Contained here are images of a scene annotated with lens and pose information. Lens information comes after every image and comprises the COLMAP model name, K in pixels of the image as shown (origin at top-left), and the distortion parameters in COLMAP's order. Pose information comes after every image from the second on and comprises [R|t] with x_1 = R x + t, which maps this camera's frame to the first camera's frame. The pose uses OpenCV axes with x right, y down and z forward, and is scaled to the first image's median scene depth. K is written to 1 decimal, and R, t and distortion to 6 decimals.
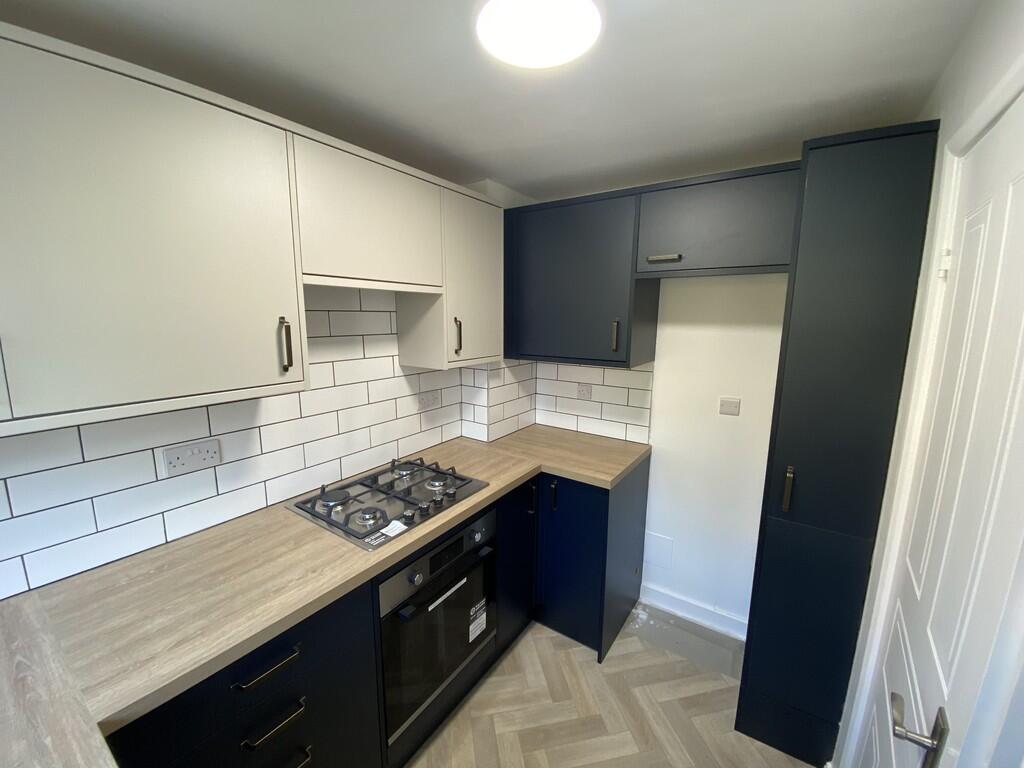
lens RADIAL K [[413.0, 0, 512.0], [0, 413.0, 384.0], [0, 0, 1]] dist [0.021051, -0.020675]
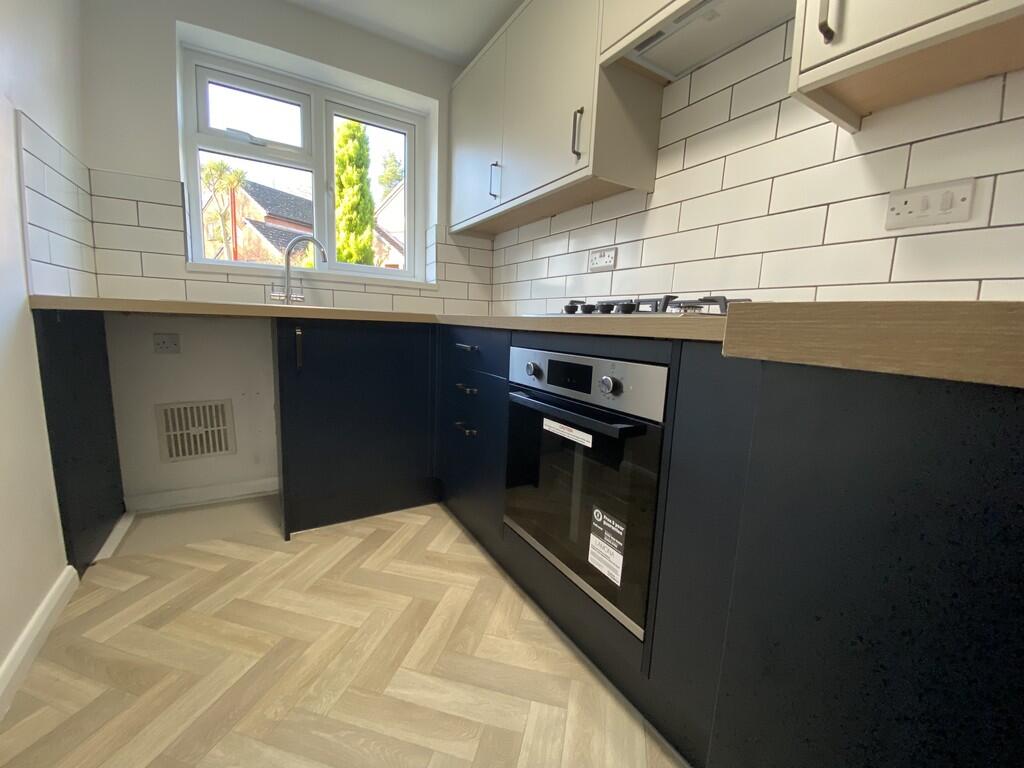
lens RADIAL K [[413.0, 0, 512.0], [0, 413.0, 384.0], [0, 0, 1]] dist [0.021051, -0.020675]
pose [[-0.415940, 0.106547, -0.903129, 0.459267], [-0.202047, 0.957464, 0.206011, 0.265744], [0.886663, 0.268162, -0.376720, 1.040735]]
